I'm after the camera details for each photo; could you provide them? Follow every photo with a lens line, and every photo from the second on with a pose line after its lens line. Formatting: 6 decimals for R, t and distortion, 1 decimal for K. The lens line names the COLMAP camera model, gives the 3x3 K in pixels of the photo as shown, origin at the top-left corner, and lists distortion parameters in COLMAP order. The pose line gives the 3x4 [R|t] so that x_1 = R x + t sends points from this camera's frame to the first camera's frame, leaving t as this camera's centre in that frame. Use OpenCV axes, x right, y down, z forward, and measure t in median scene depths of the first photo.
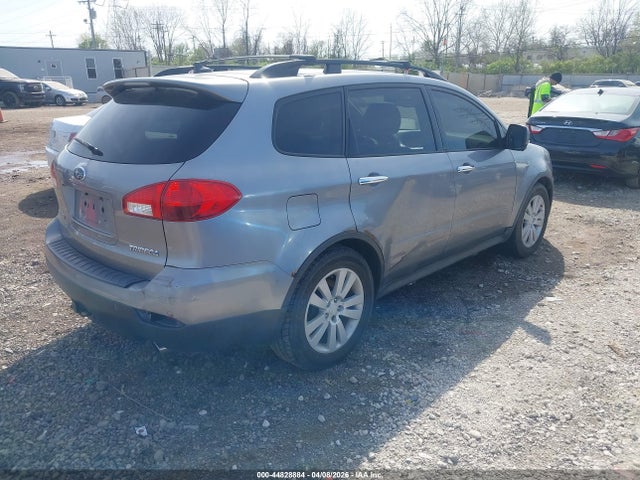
lens RADIAL K [[511.9, 0, 320.2], [0, 511.9, 248.4], [0, 0, 1]] dist [-0.003730, -0.006028]
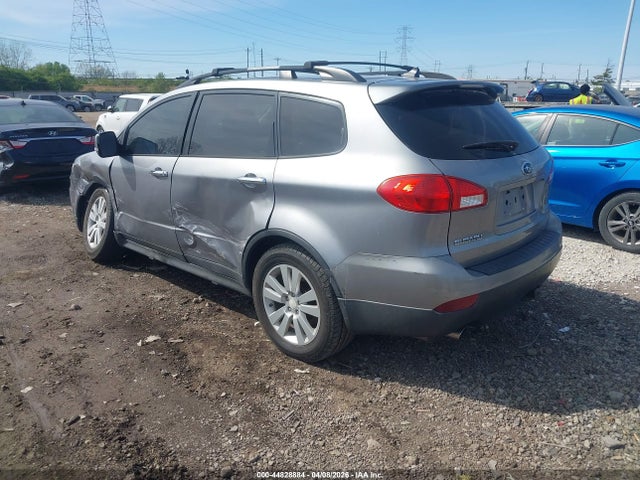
lens RADIAL K [[501.9, 0, 327.3], [0, 501.9, 239.4], [0, 0, 1]] dist [0.071803, -0.091303]
pose [[-0.014399, -0.269261, 0.962960, -1.373068], [0.312296, 0.913671, 0.260149, -0.374359], [-0.949876, 0.304474, 0.070934, 1.222505]]
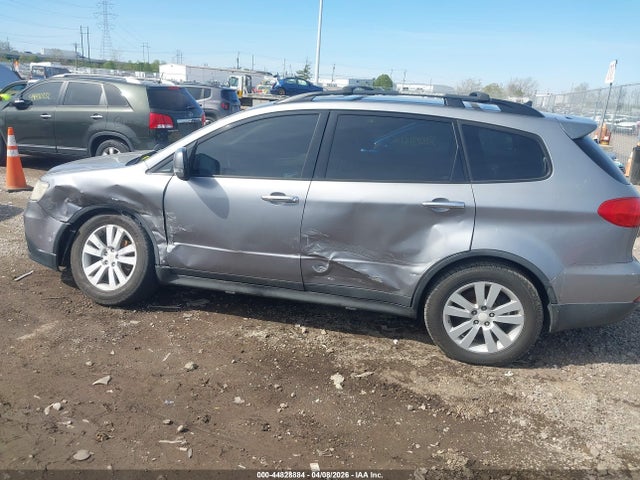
lens RADIAL K [[516.9, 0, 320.3], [0, 516.9, 242.1], [0, 0, 1]] dist [0.087686, -0.100726]
pose [[-0.517228, -0.268480, 0.812646, -1.124797], [0.208832, 0.881230, 0.424054, -0.726165], [-0.829978, 0.389039, -0.399730, 2.112892]]
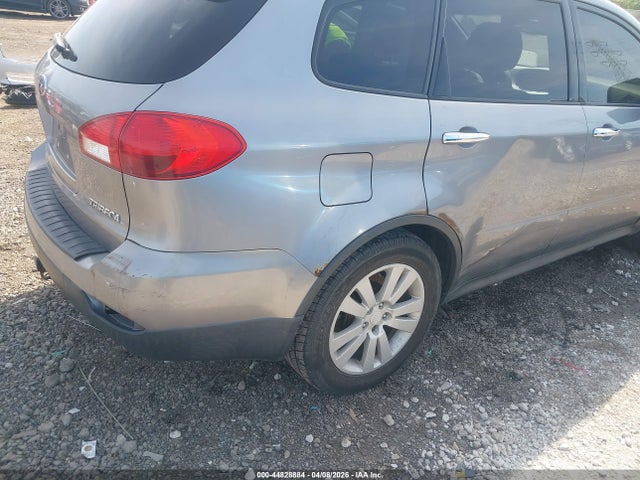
lens RADIAL K [[511.9, 0, 320.2], [0, 511.9, 248.4], [0, 0, 1]] dist [-0.003730, -0.006028]
pose [[0.978755, 0.148030, -0.141863, 0.035691], [-0.127254, 0.981098, 0.145783, -0.067472], [0.160762, -0.124633, 0.979093, 0.303952]]
